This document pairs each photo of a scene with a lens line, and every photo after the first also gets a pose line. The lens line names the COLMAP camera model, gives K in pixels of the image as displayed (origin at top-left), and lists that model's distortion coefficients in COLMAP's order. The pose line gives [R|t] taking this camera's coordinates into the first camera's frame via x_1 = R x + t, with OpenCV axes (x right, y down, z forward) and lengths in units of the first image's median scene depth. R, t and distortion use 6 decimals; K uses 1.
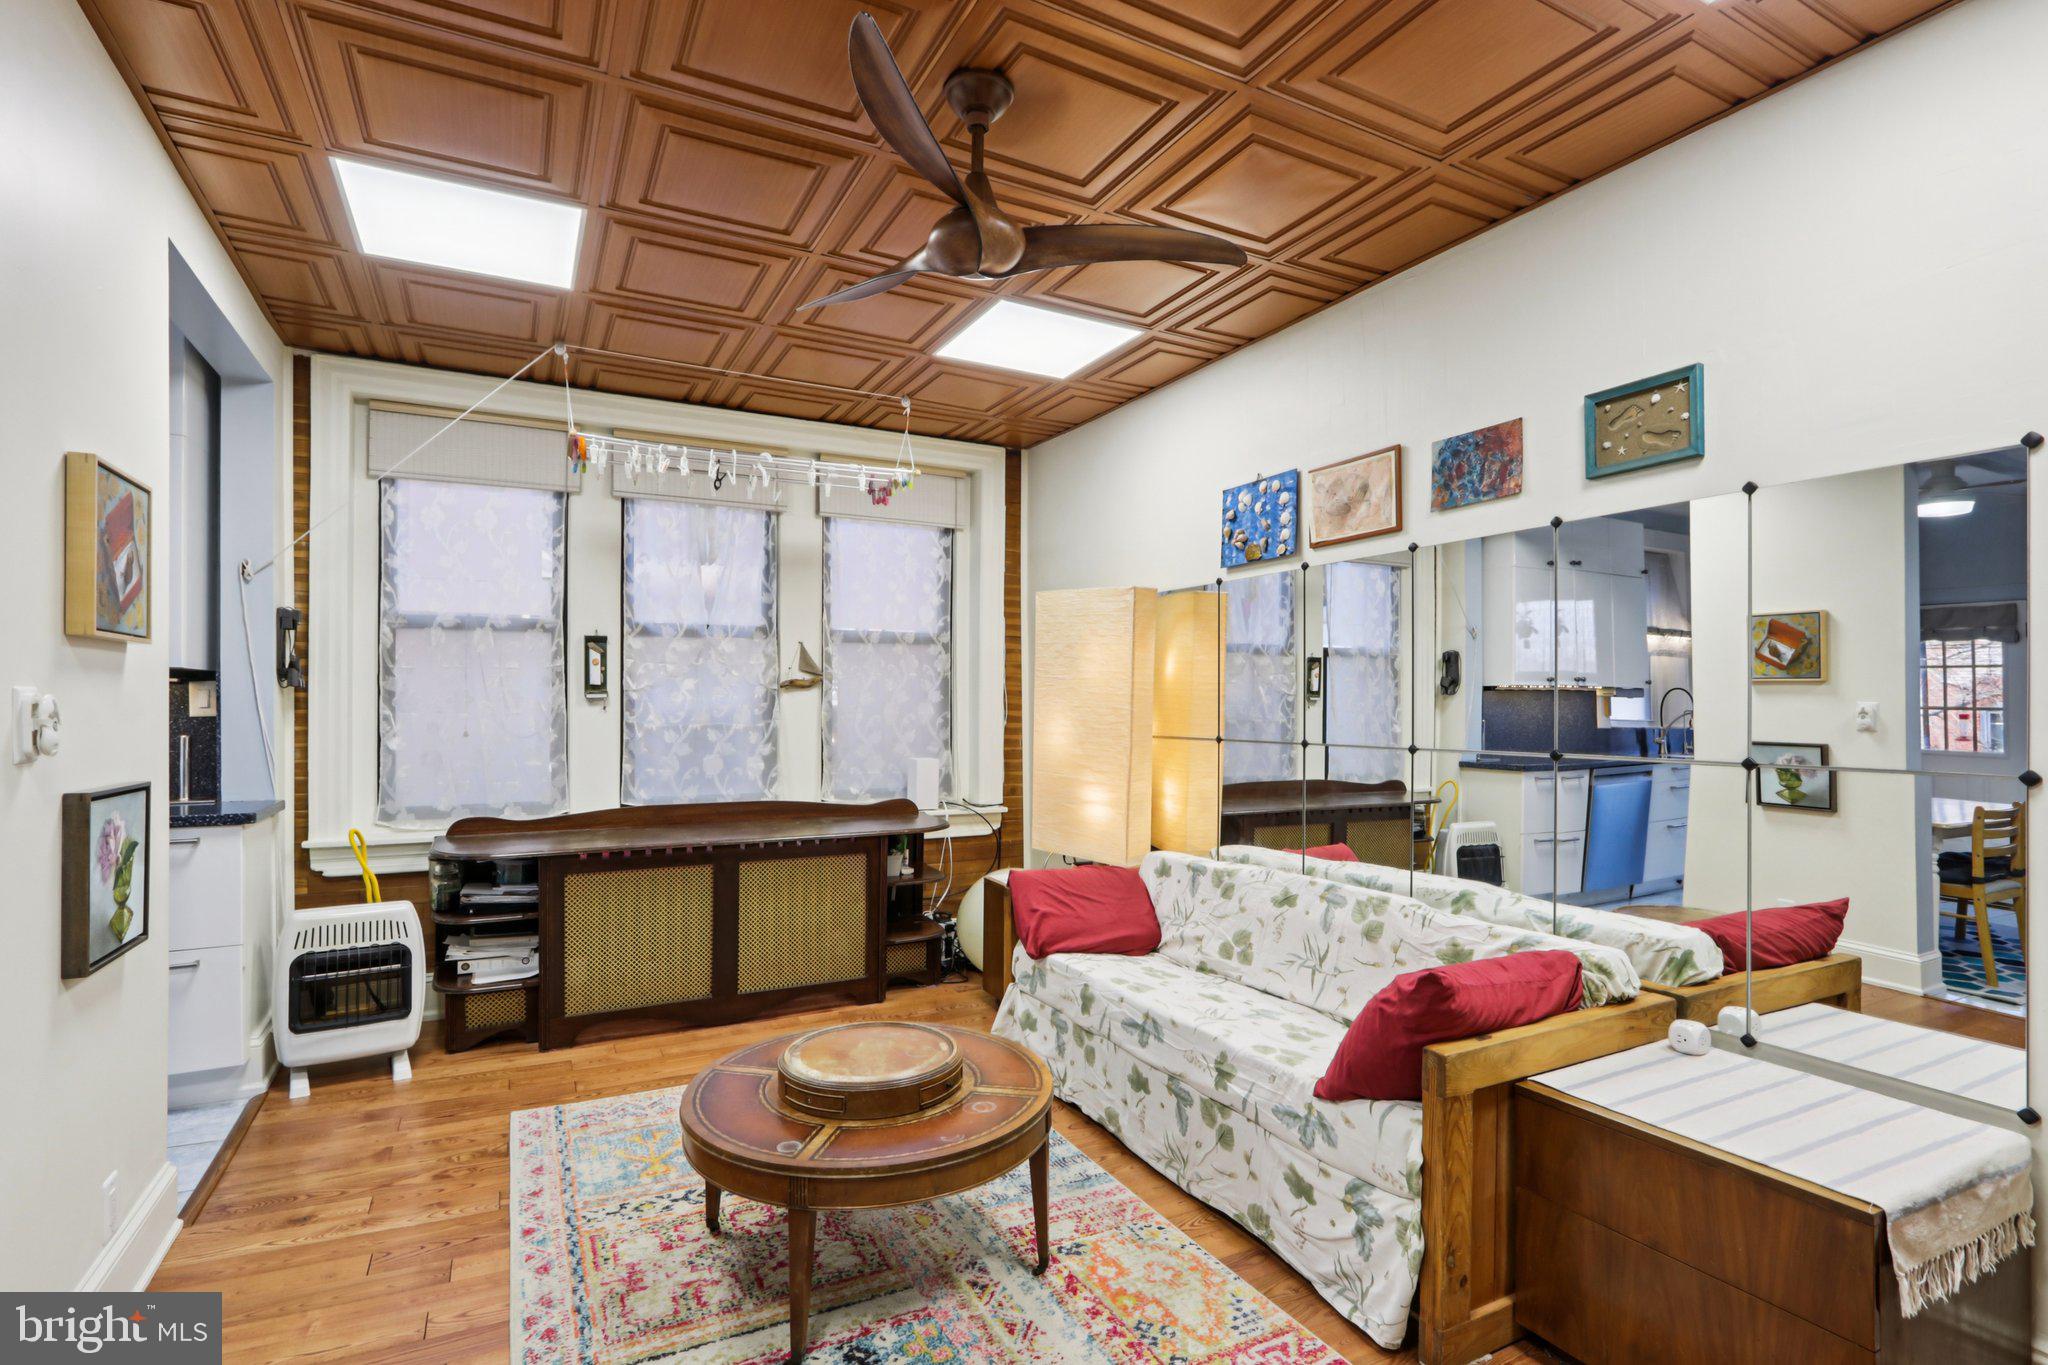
lens RADIAL K [[975.1, 0, 1019.7], [0, 975.1, 704.1], [0, 0, 1]] dist [-0.018061, 0.000656]
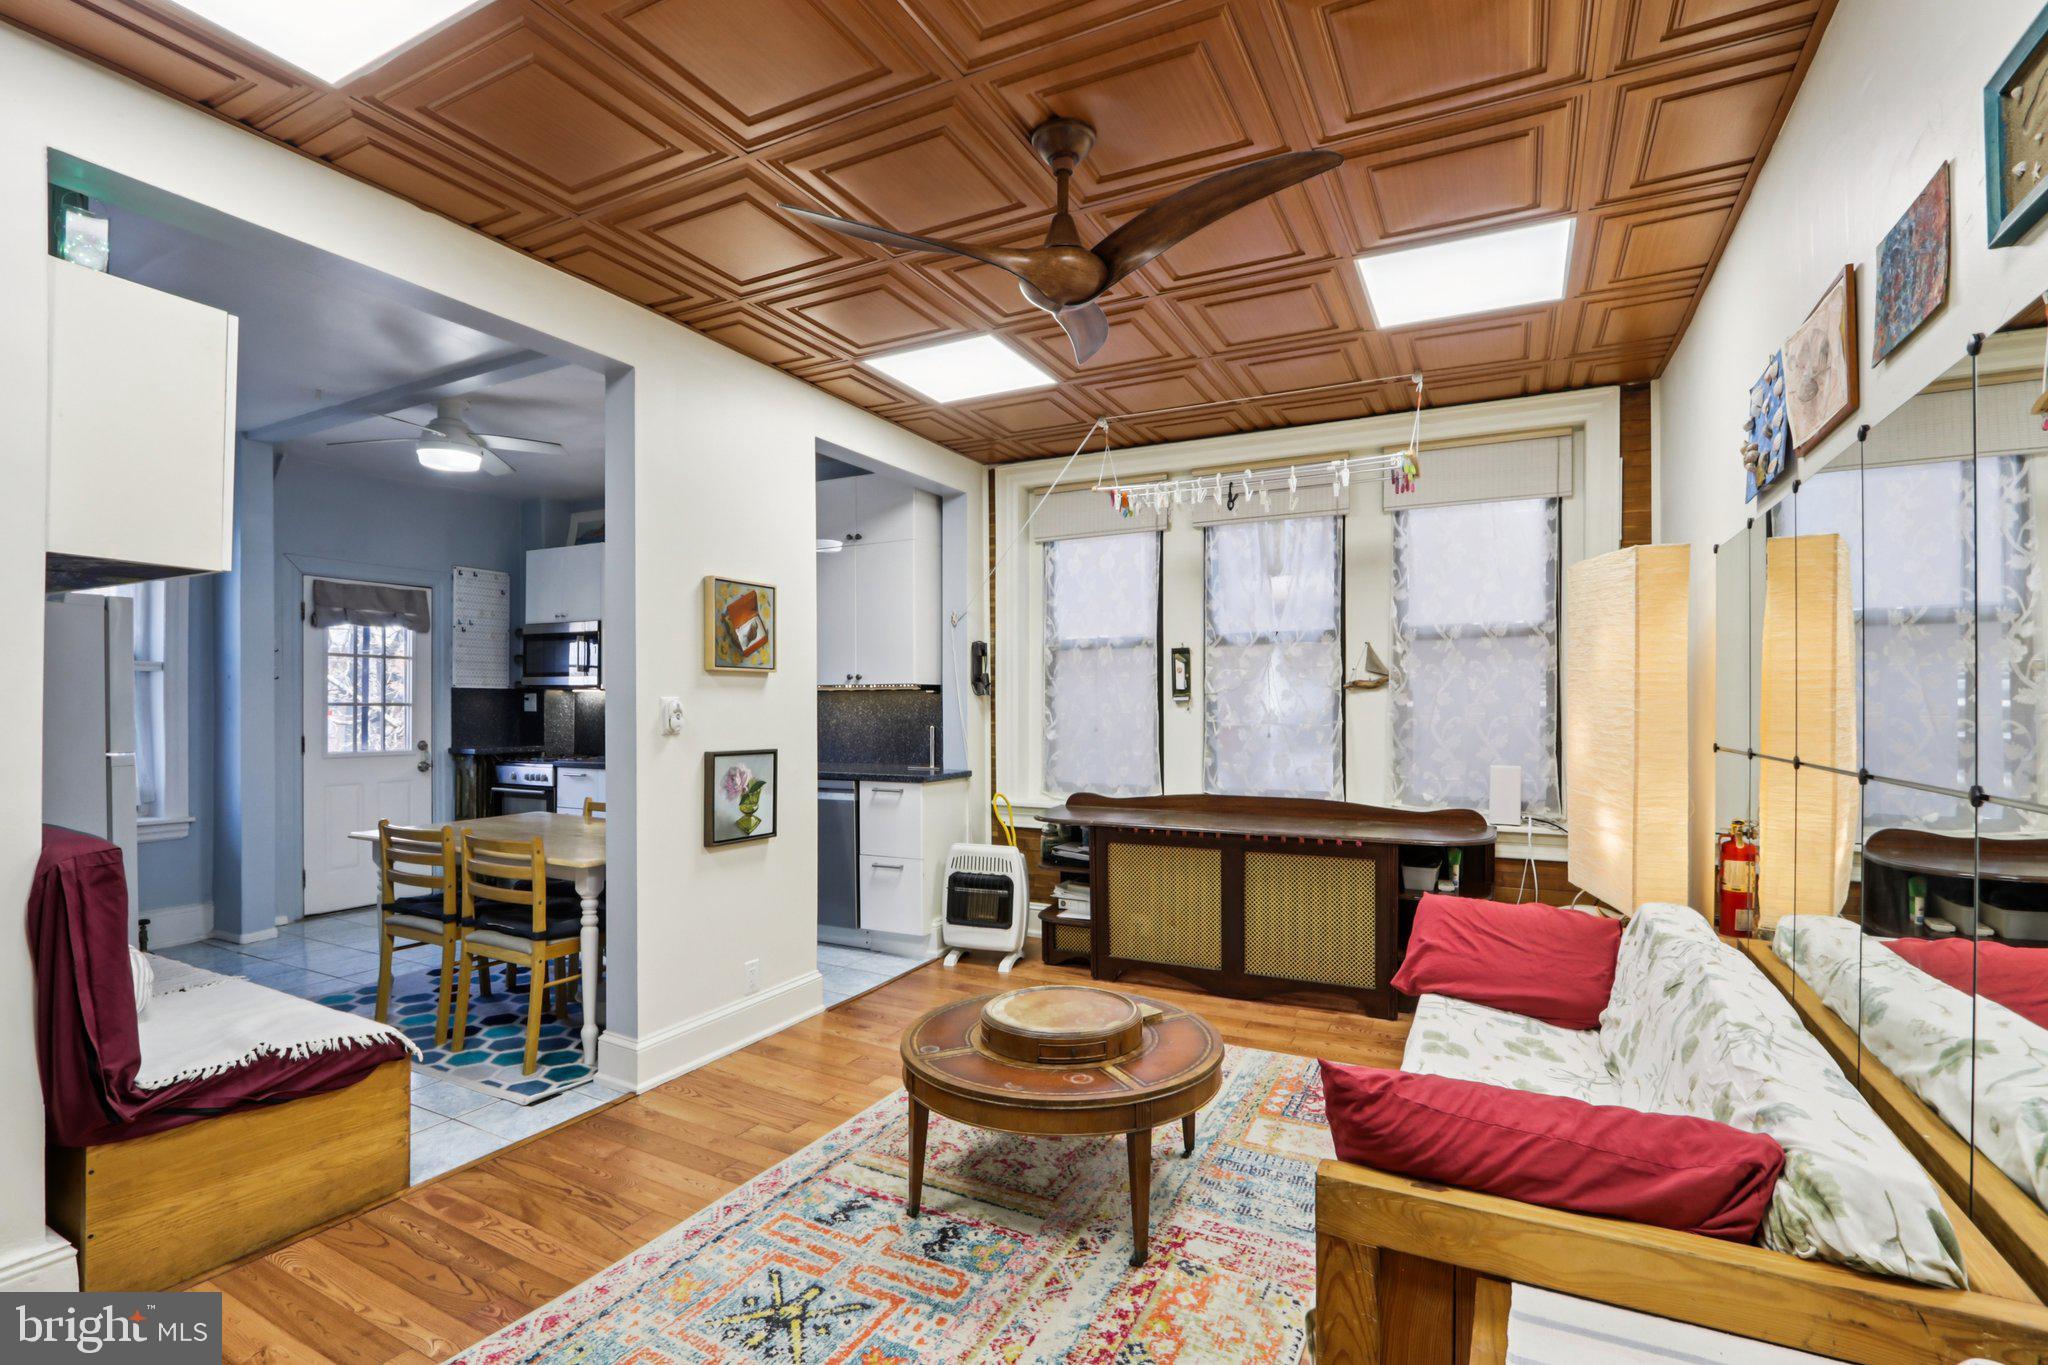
lens RADIAL K [[948.9, 0, 1023.5], [0, 948.9, 708.5], [0, 0, 1]] dist [-0.015268, 0.000129]
pose [[0.574324, -0.001129, -0.818628, 0.441140], [0.002059, 0.999998, 0.000066, 0.003249], [0.818626, -0.001723, 0.574325, 0.196999]]
